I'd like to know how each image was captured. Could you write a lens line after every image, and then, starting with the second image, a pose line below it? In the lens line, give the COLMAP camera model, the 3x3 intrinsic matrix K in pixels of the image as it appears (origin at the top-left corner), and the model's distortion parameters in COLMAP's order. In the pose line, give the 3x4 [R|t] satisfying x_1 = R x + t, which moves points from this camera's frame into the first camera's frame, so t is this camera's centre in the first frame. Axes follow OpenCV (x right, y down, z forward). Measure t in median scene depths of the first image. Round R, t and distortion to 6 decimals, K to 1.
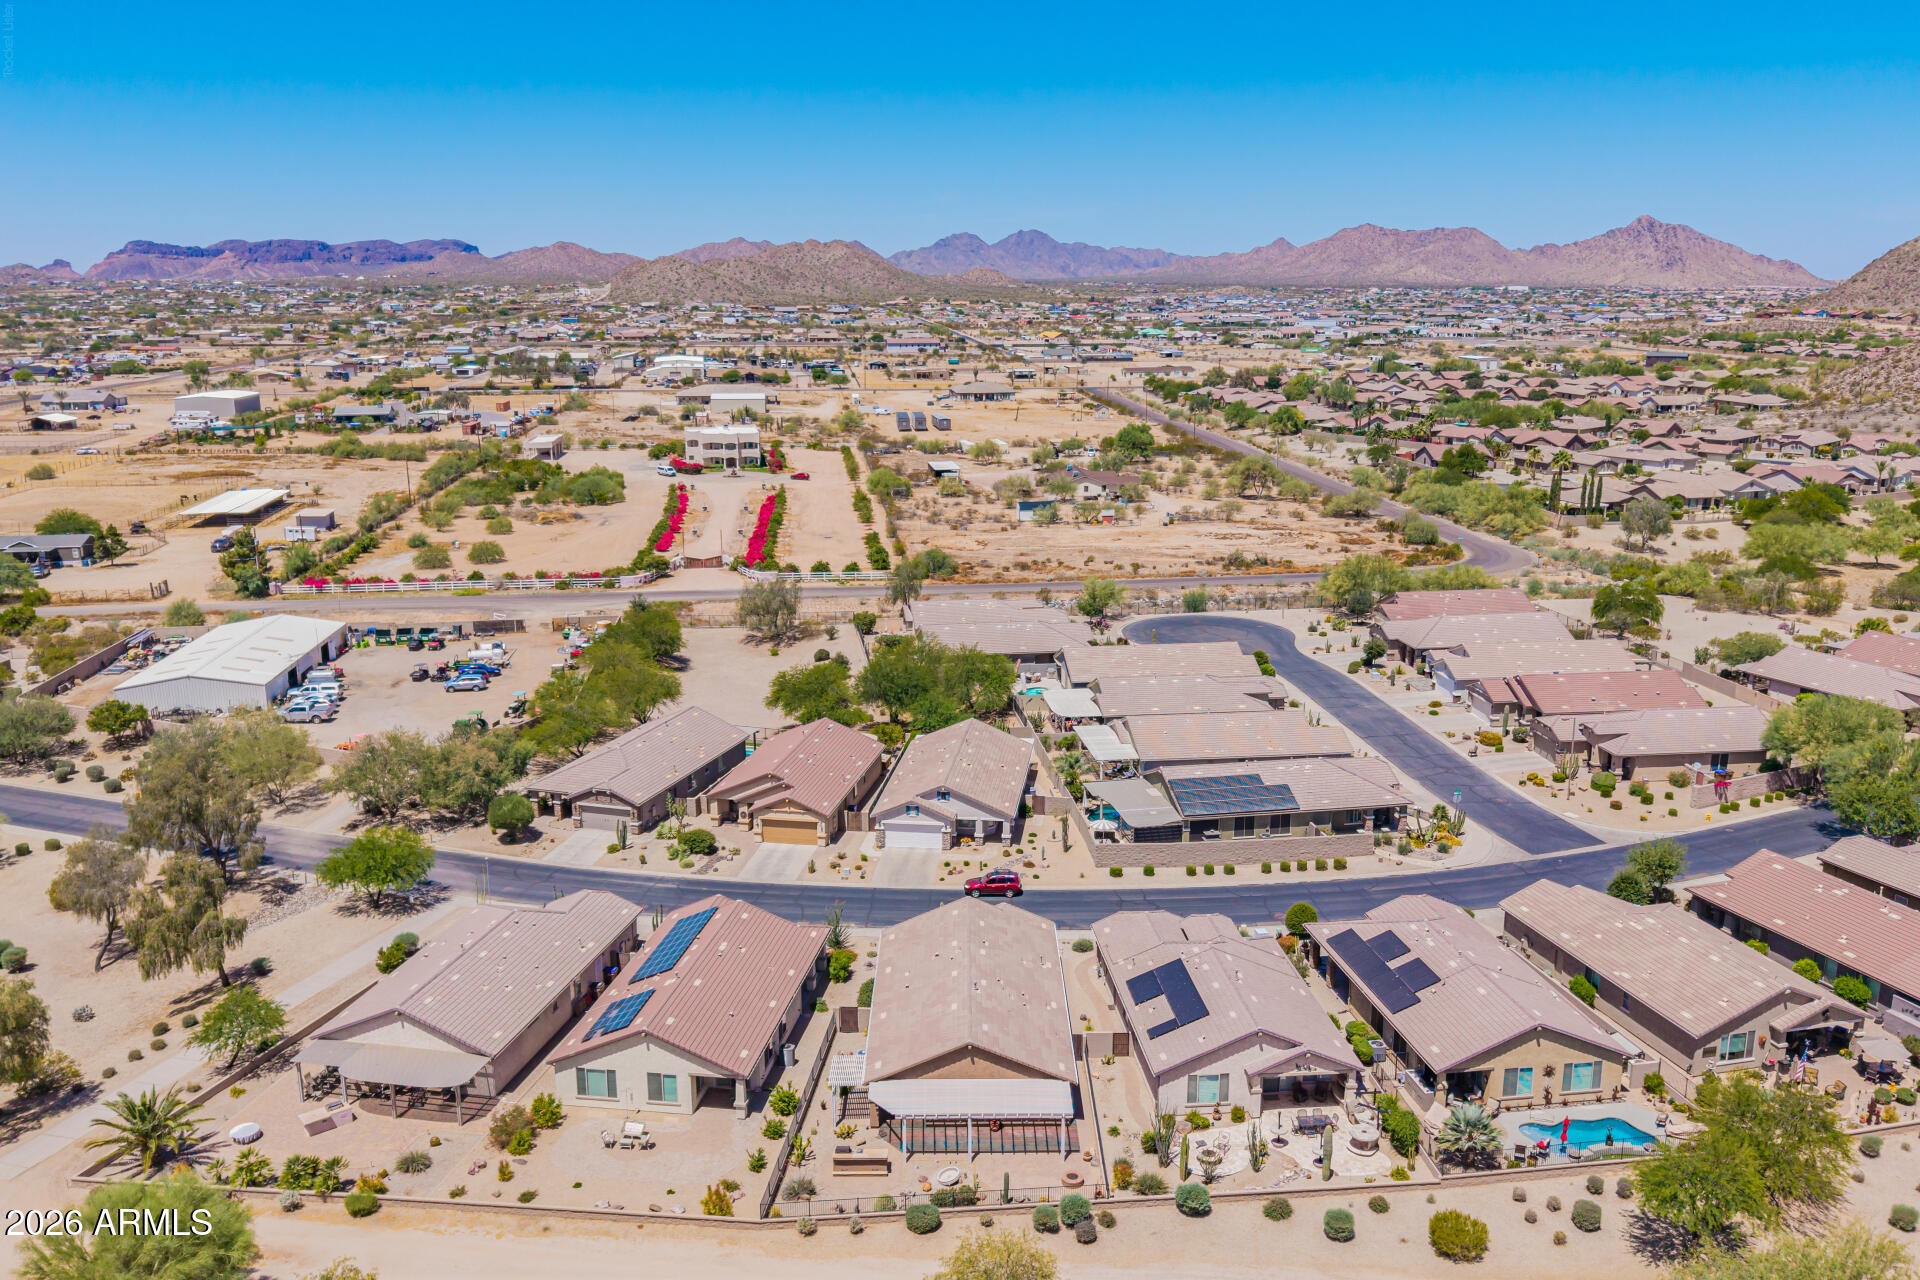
lens RADIAL K [[1521.4, 0, 976.3], [0, 1521.4, 635.1], [0, 0, 1]] dist [0.075457, -0.132357]
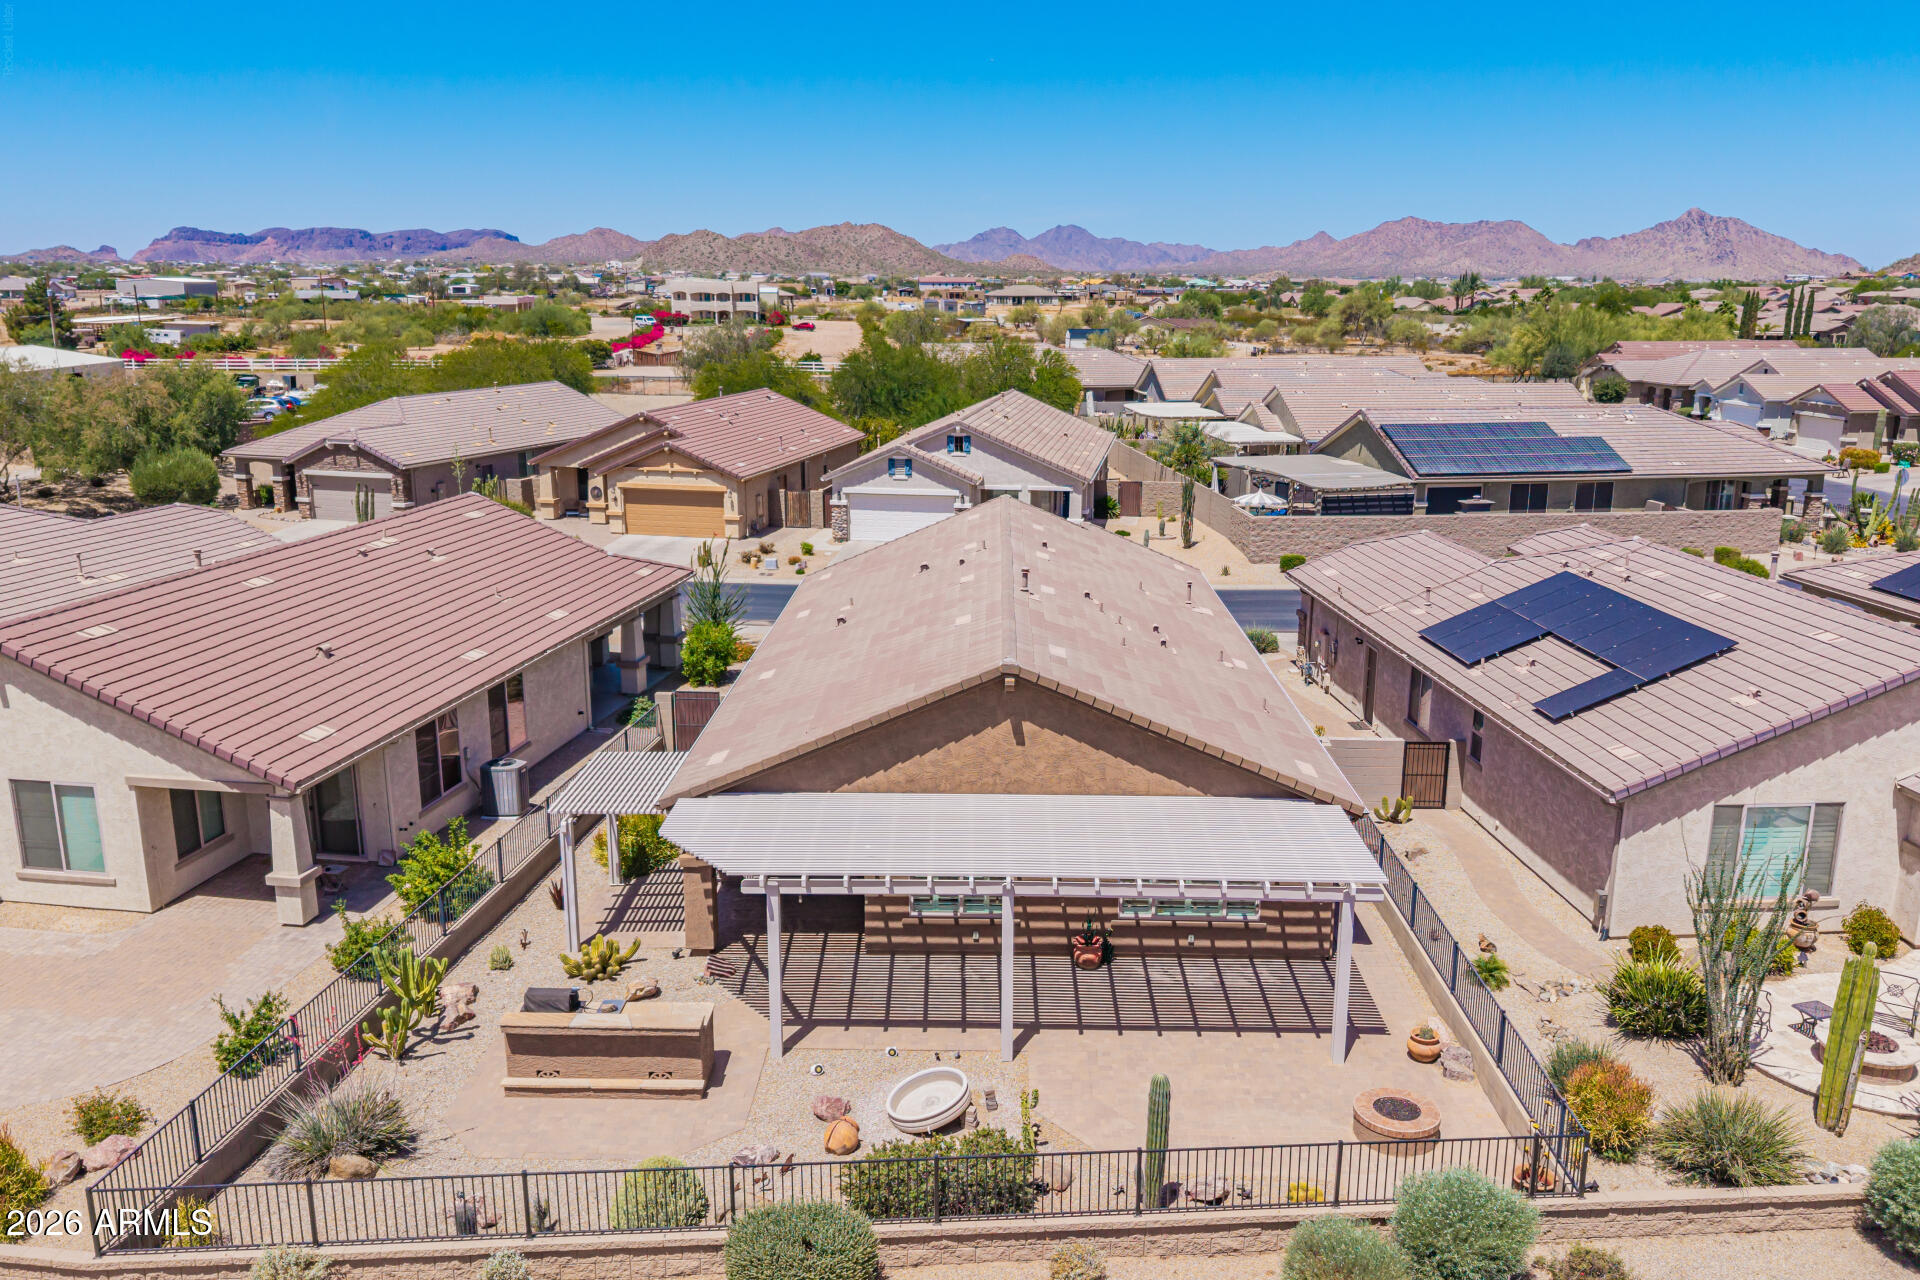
lens RADIAL K [[1533.7, 0, 967.0], [0, 1533.7, 585.1], [0, 0, 1]] dist [0.063364, -0.096223]
pose [[0.999549, 0.010113, -0.028284, -0.003801], [-0.010951, 0.999501, -0.029639, 0.239014], [0.027970, 0.029935, 0.999160, 0.642311]]
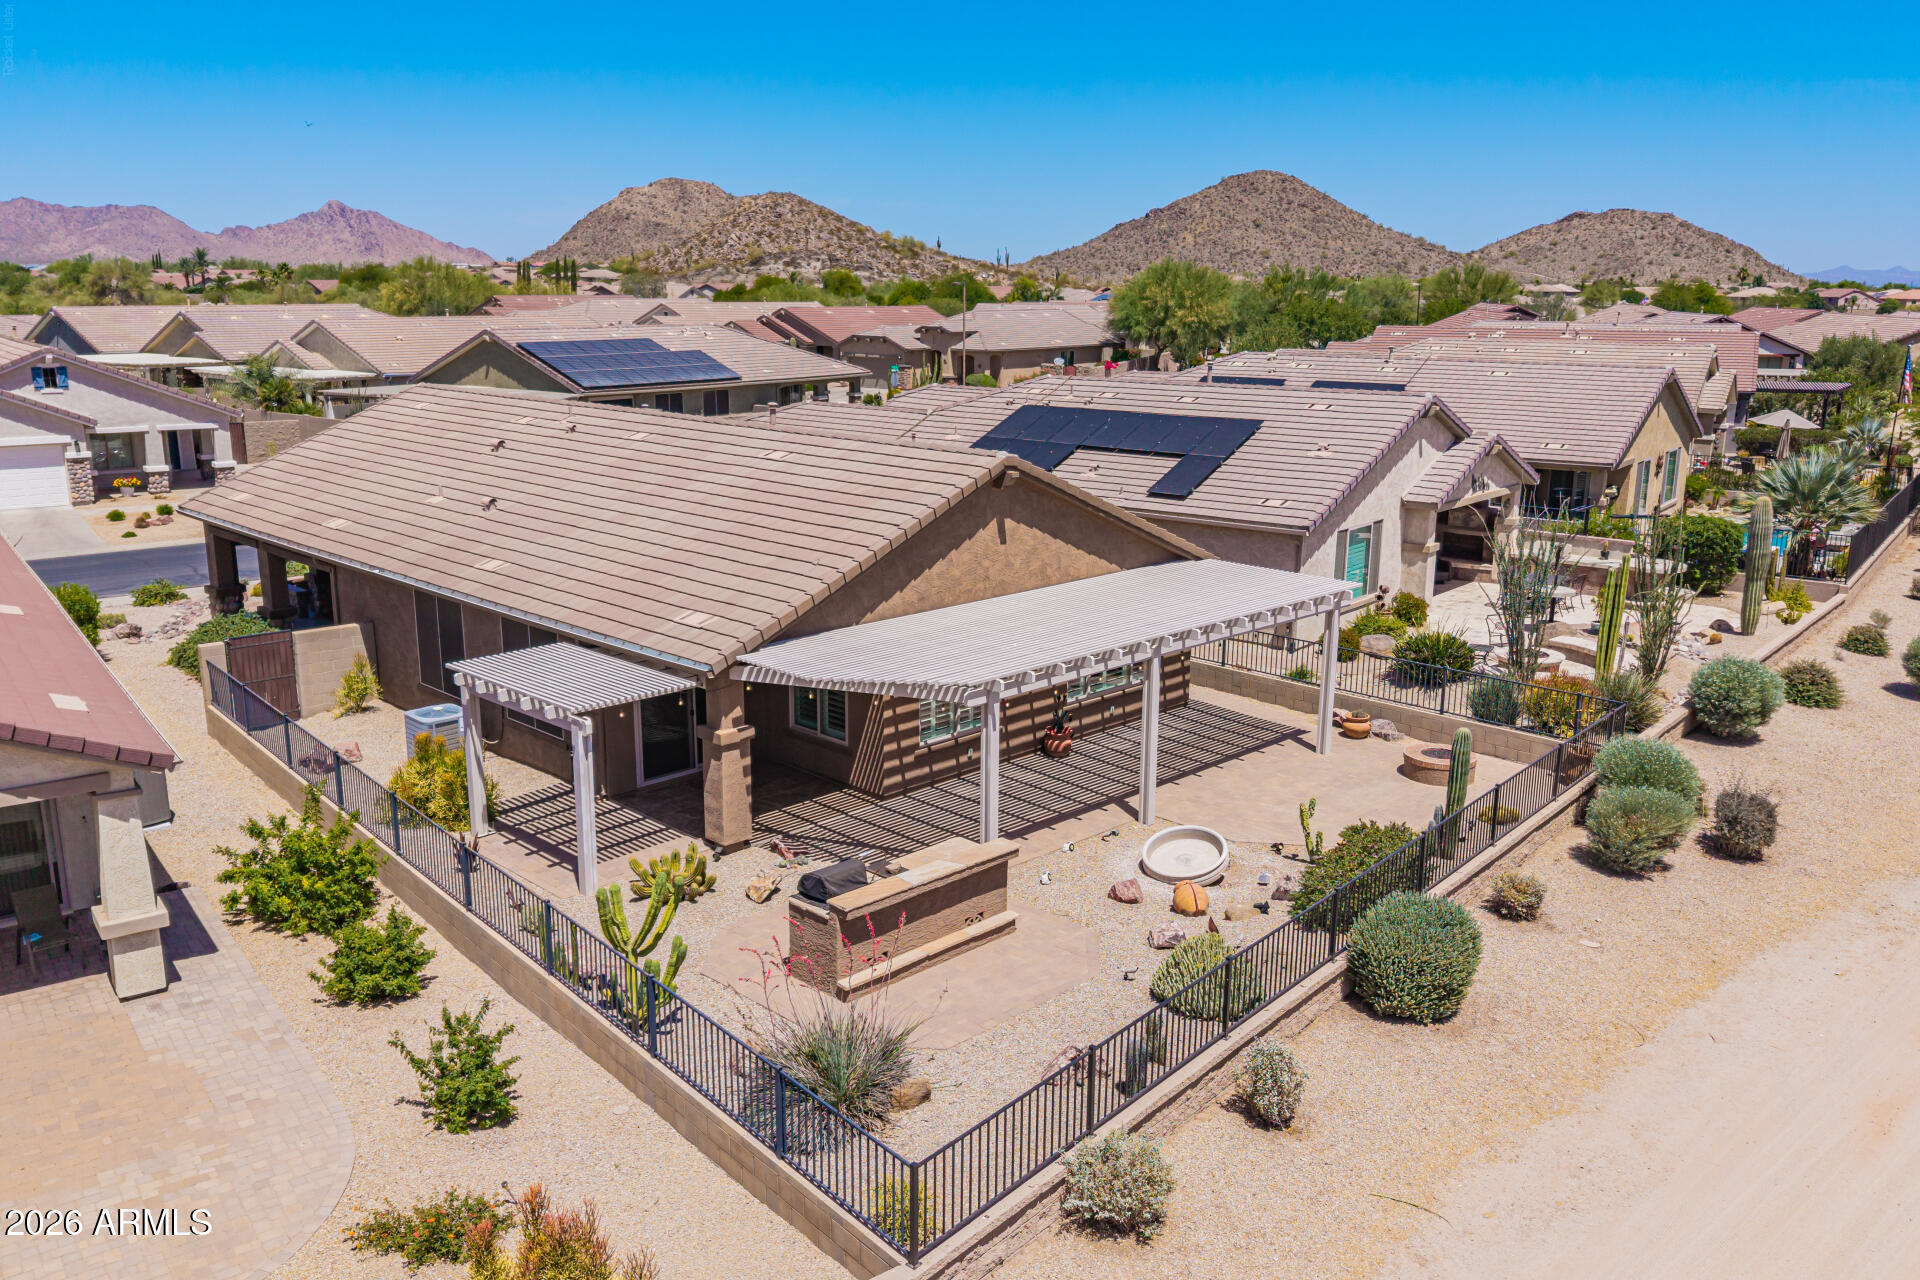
lens RADIAL K [[1496.3, 0, 959.3], [0, 1496.3, 669.4], [0, 0, 1]] dist [0.067678, -0.101517]
pose [[0.711298, -0.168867, 0.682304, -0.196416], [0.147755, 0.984945, 0.089735, 0.256990], [-0.687185, 0.036985, 0.725540, 0.737523]]
